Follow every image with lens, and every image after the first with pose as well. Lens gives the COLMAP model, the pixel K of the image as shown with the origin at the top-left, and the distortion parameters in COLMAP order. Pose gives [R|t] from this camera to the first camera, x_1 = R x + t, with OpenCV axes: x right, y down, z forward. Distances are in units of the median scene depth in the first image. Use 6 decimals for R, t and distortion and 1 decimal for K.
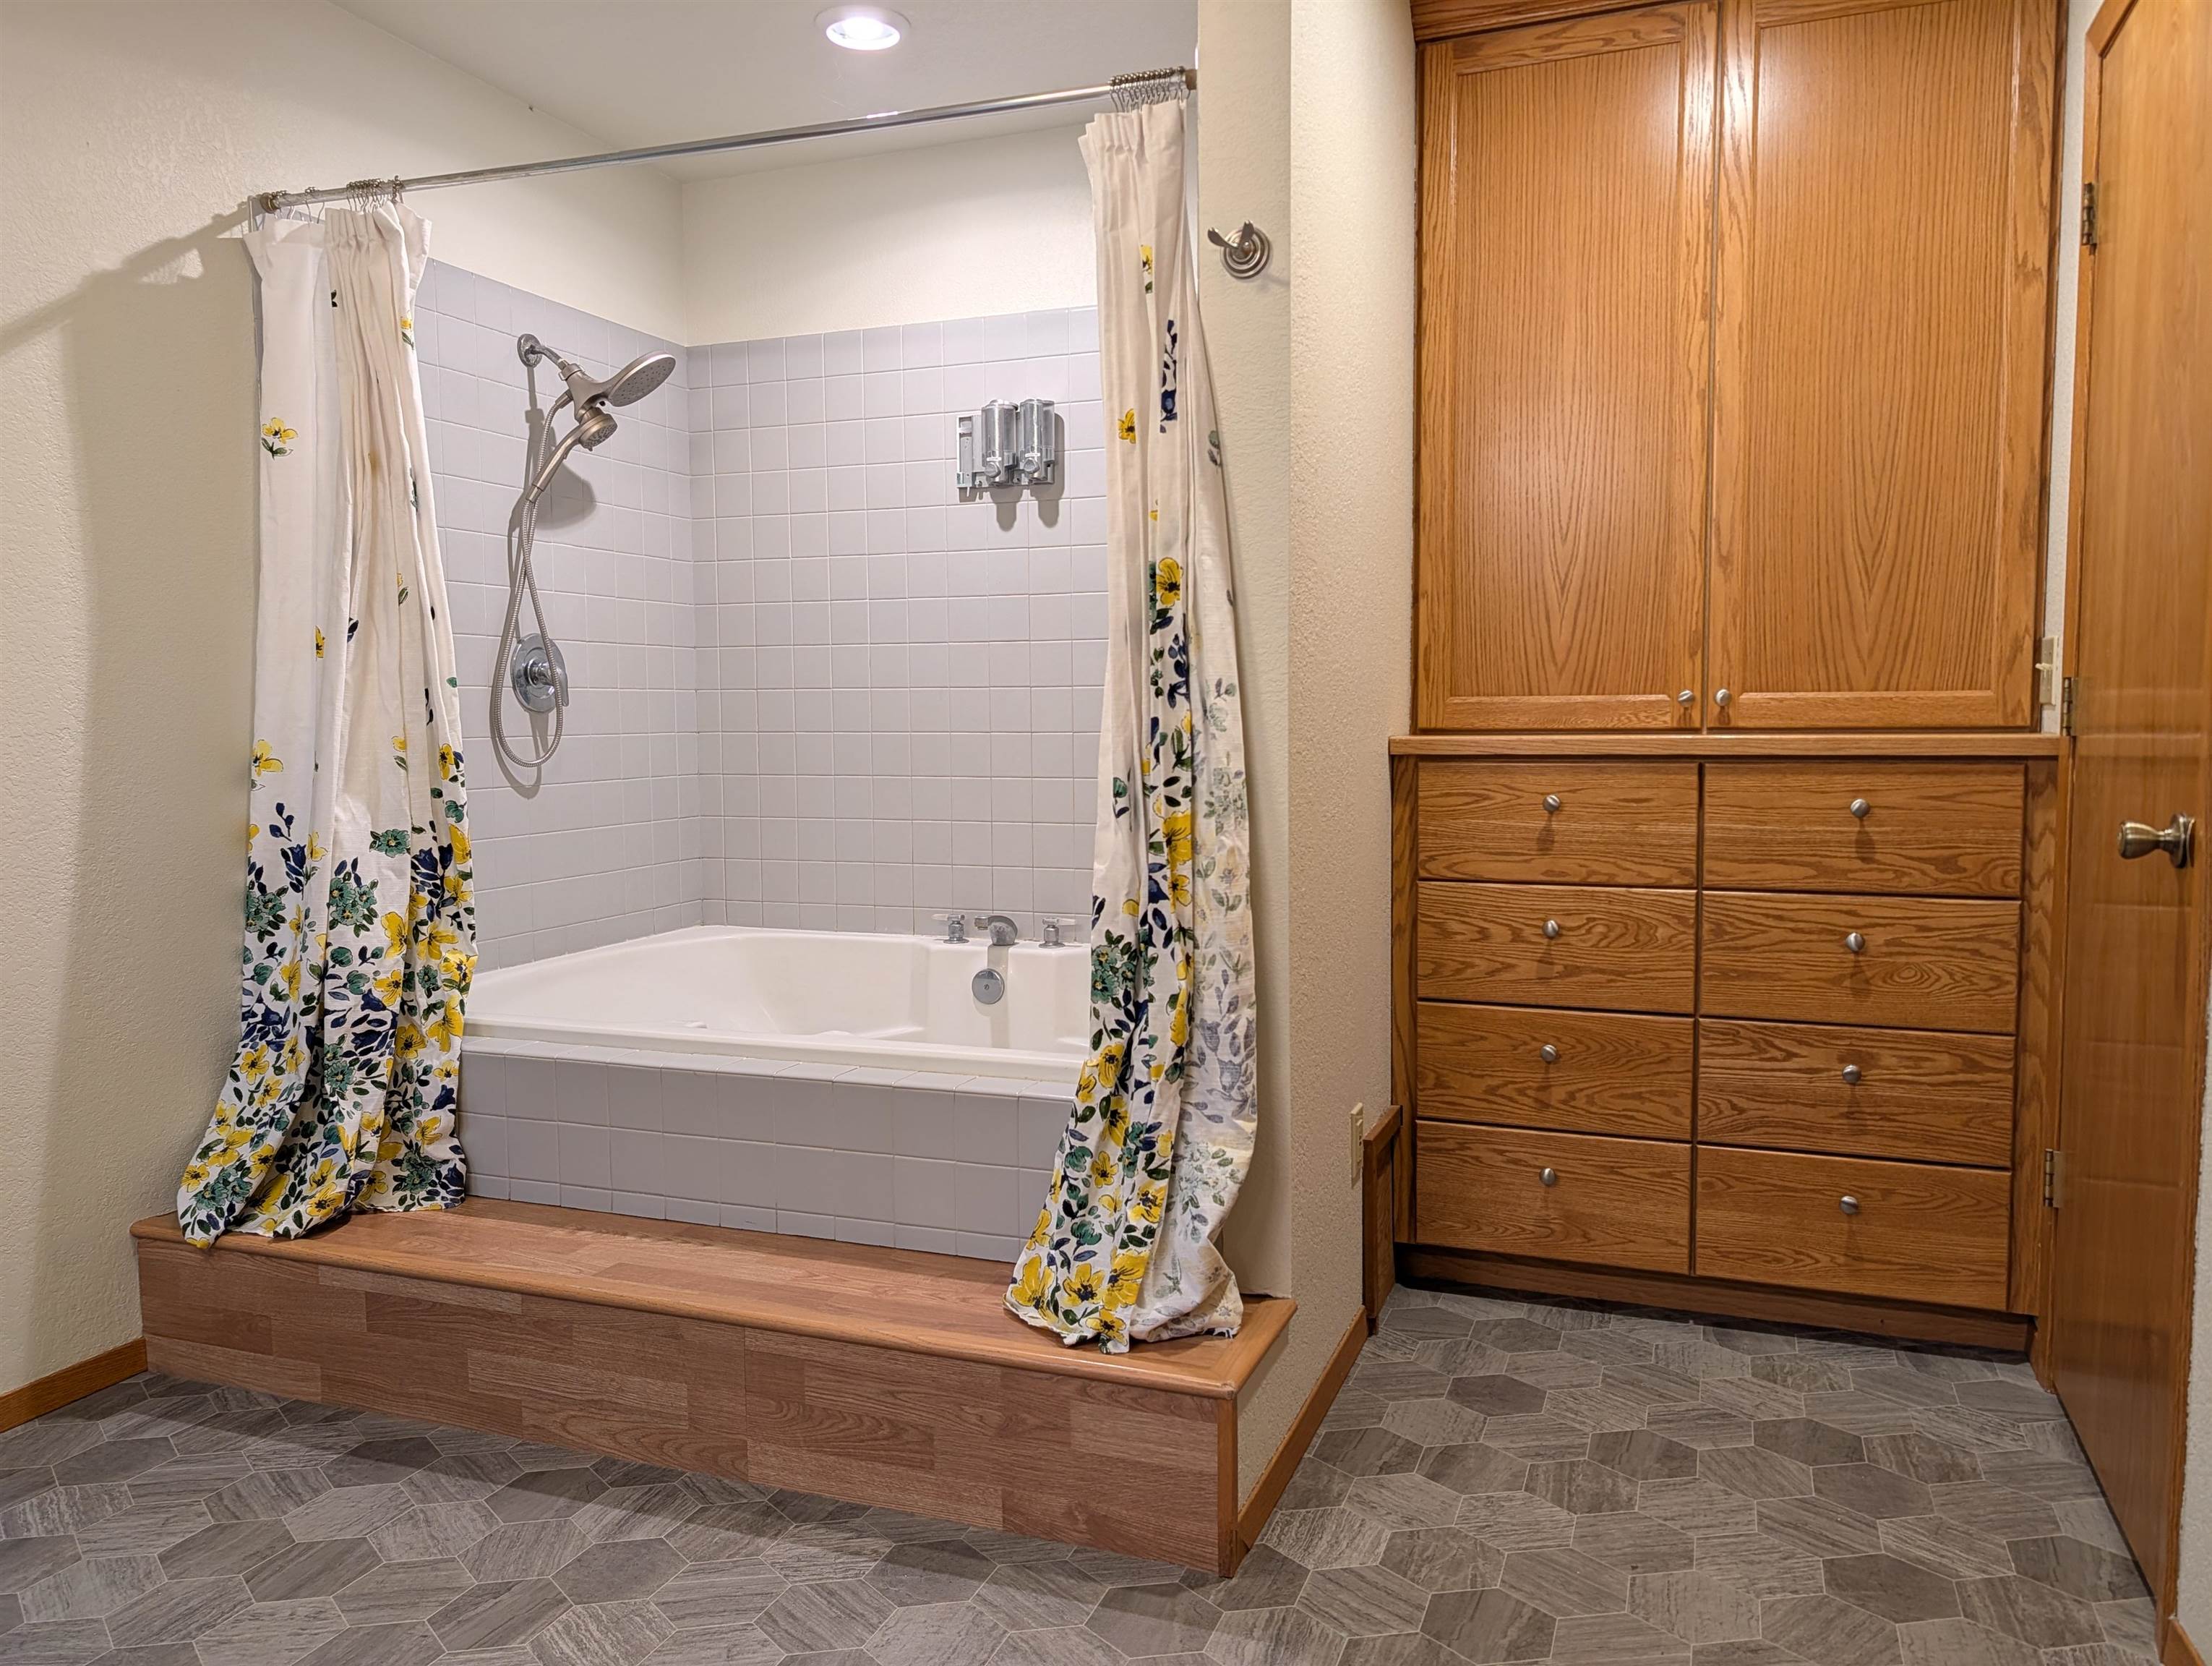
lens RADIAL K [[1573.8, 0, 1114.5], [0, 1573.8, 816.0], [0, 0, 1]] dist [0.026981, -0.035690]
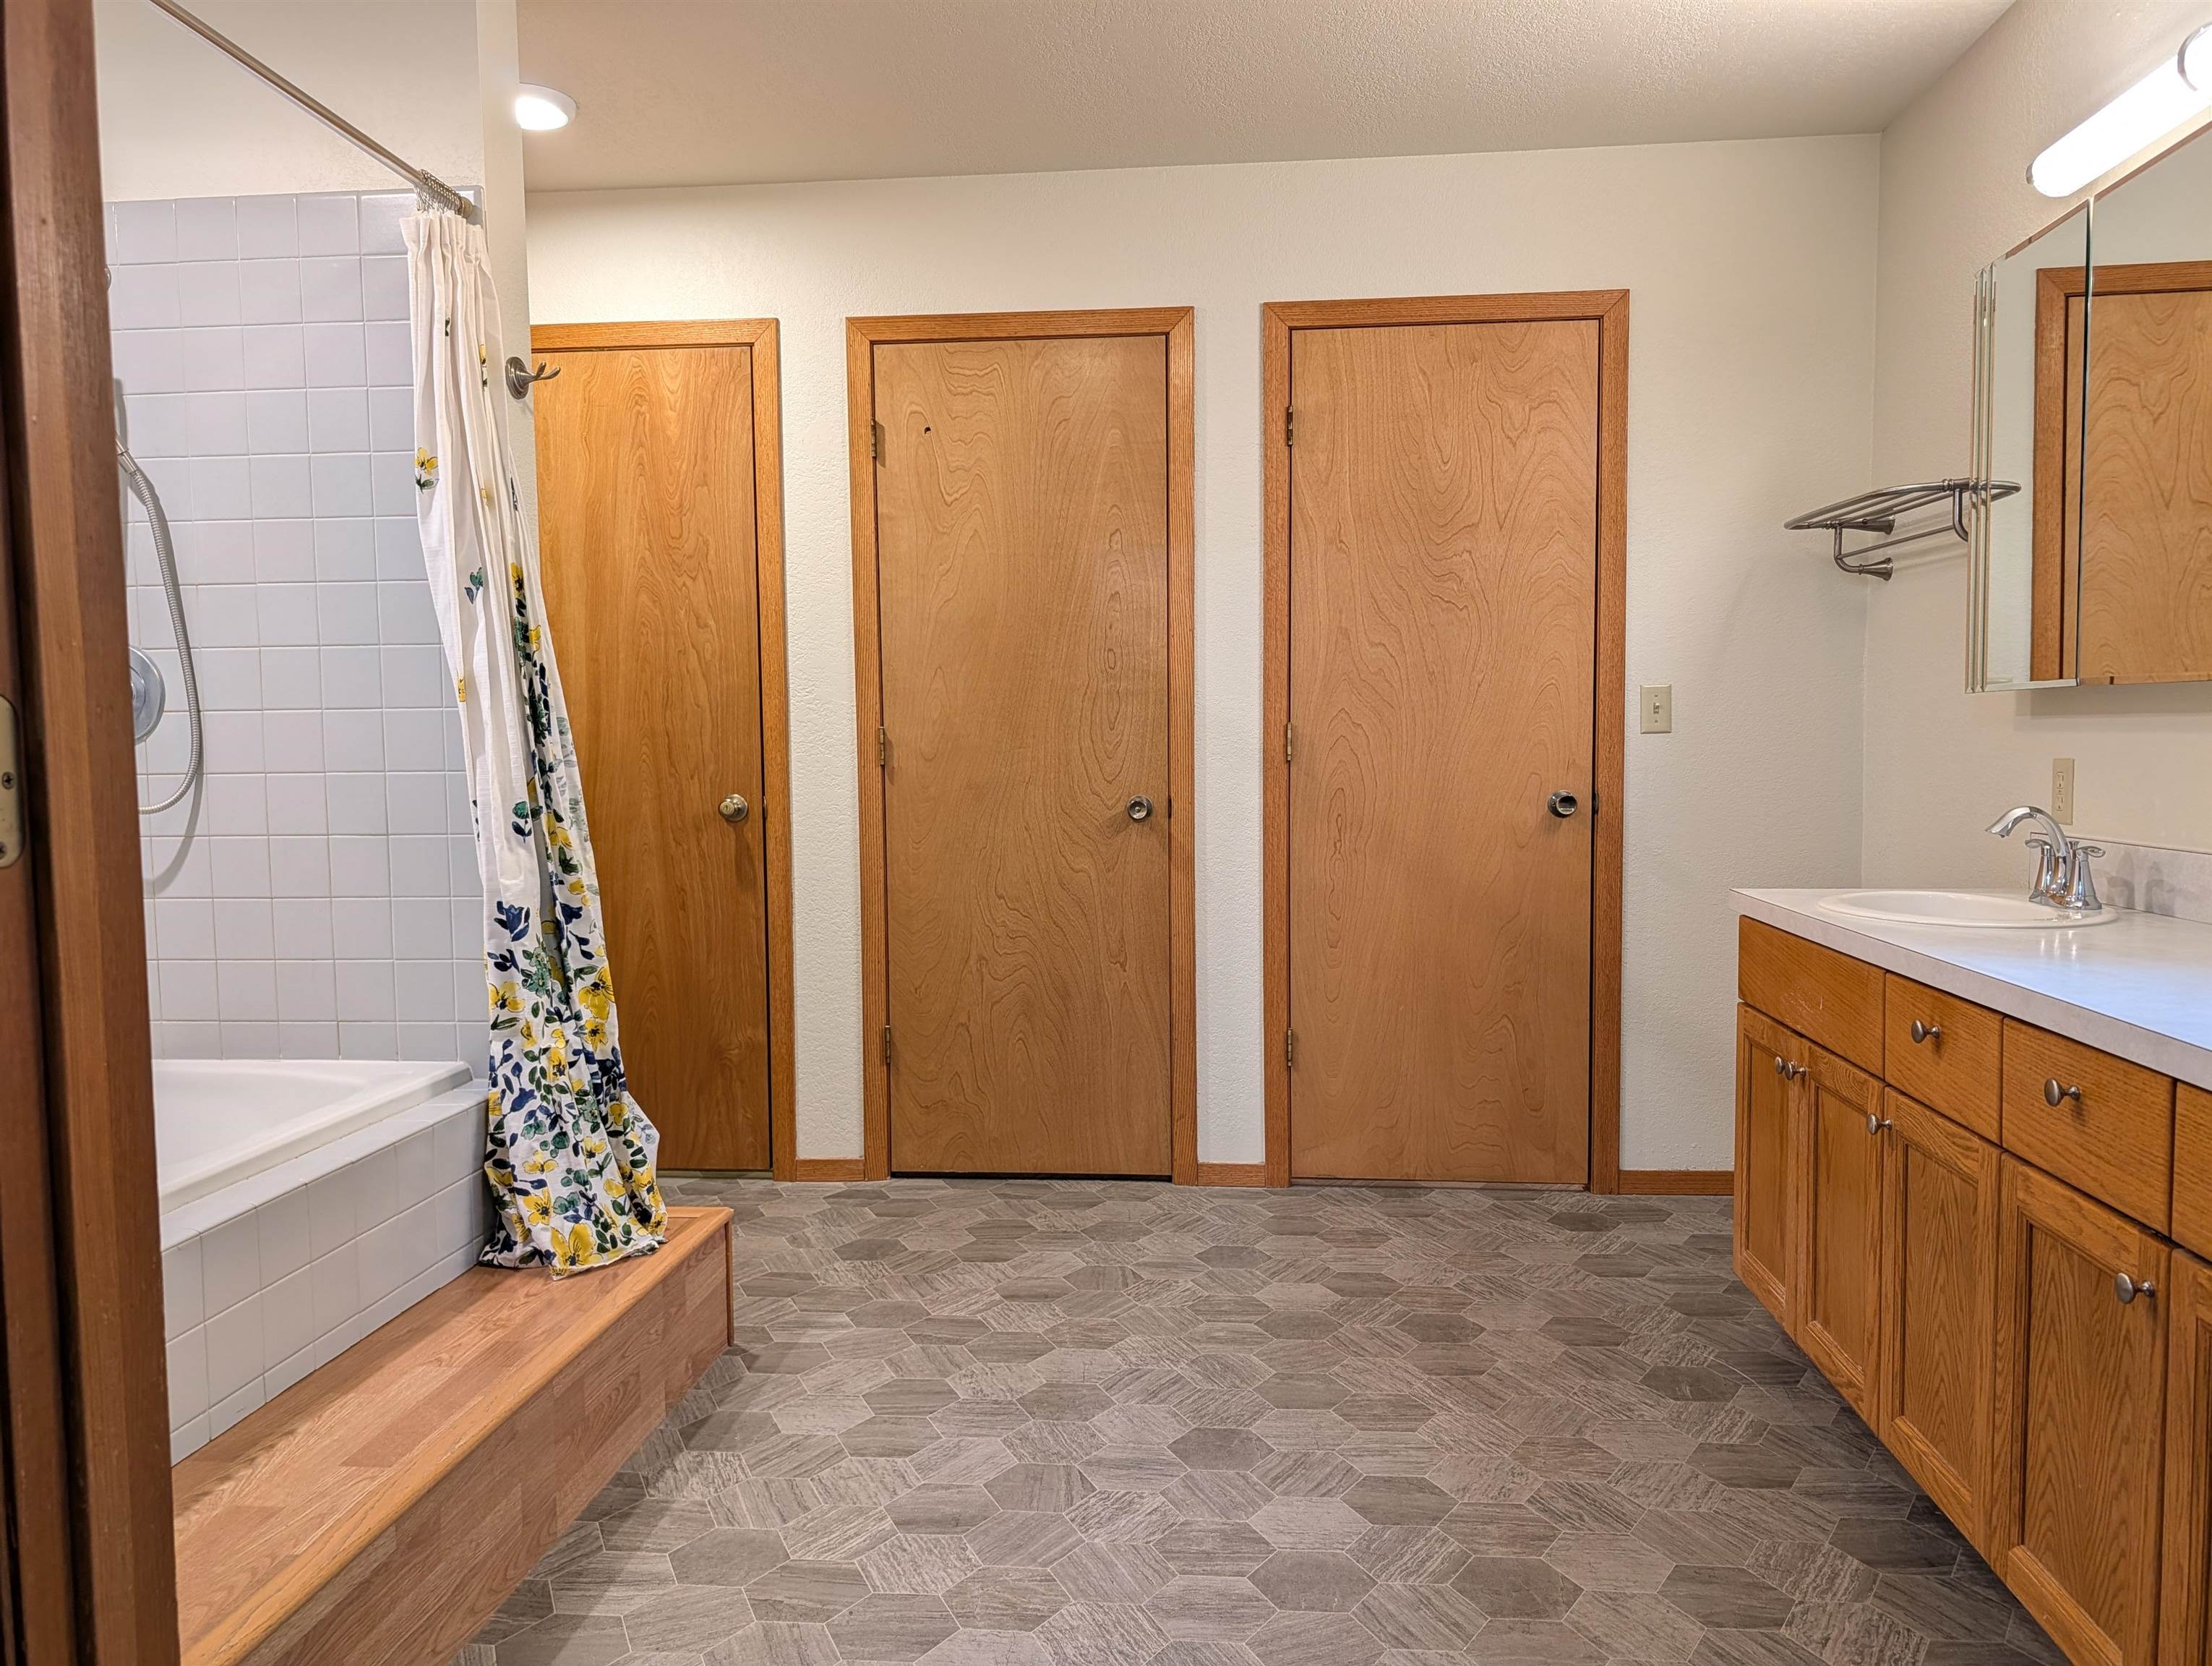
lens RADIAL K [[1573.8, 0, 1169.9], [0, 1573.8, 833.1], [0, 0, 1]] dist [0.026981, -0.035690]
pose [[-0.288910, -0.051940, 0.955946, -2.676749], [0.067862, 0.994904, 0.074567, -0.119155], [-0.954948, 0.086416, -0.283913, 1.893144]]
